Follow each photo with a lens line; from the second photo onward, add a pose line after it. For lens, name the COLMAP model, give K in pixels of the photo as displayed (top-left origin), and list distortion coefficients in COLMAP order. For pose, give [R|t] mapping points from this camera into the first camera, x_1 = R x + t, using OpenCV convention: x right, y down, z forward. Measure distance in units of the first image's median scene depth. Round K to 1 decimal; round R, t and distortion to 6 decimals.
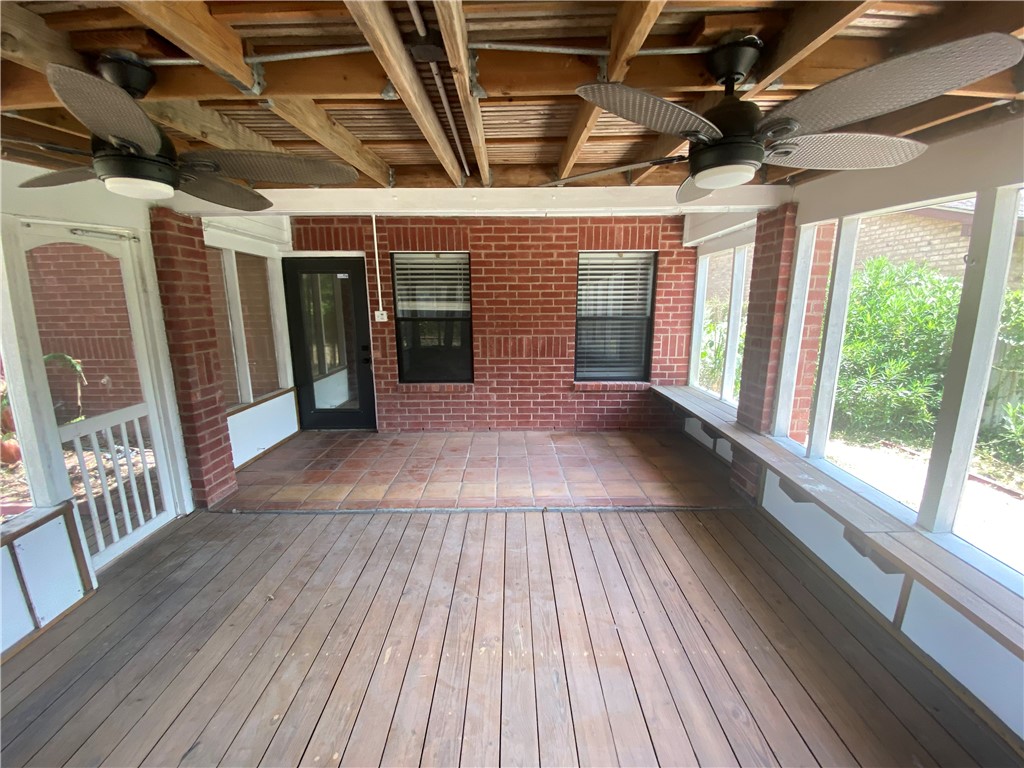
lens RADIAL K [[417.6, 0, 515.3], [0, 417.6, 388.5], [0, 0, 1]] dist [0.036552, -0.024765]
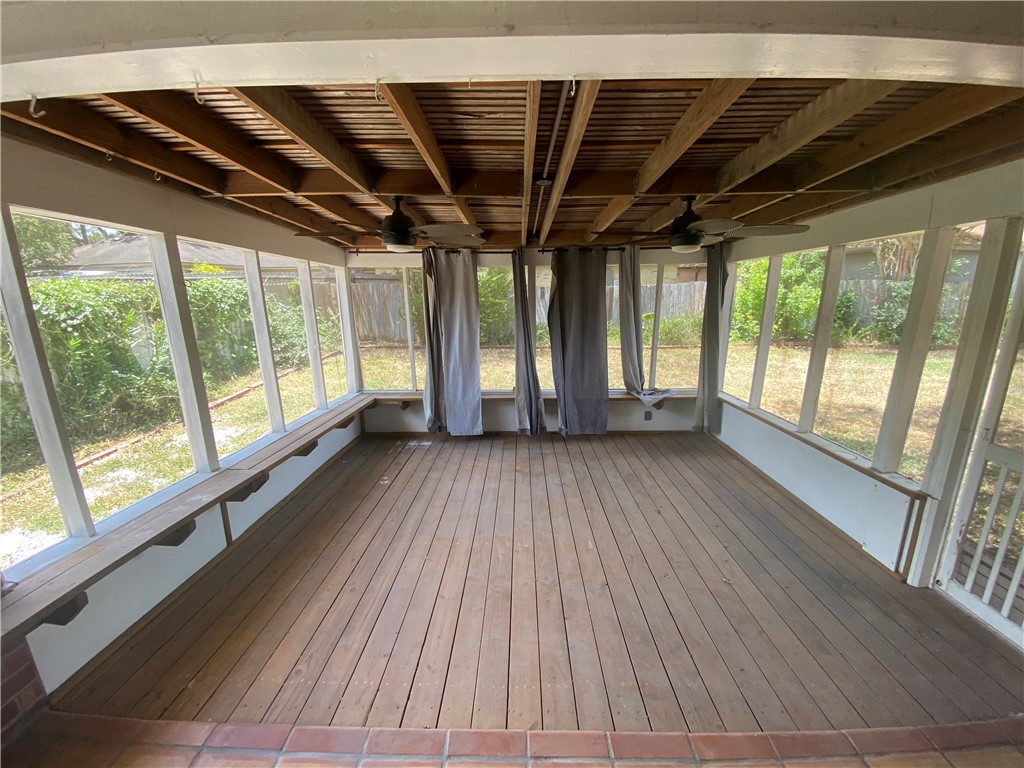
lens RADIAL K [[417.6, 0, 515.3], [0, 417.6, 388.5], [0, 0, 1]] dist [0.036552, -0.024765]
pose [[-0.999636, 0.007268, 0.025973, -0.072271], [0.017595, 0.905605, 0.423758, -0.444010], [-0.020441, 0.424061, -0.905403, 1.894843]]
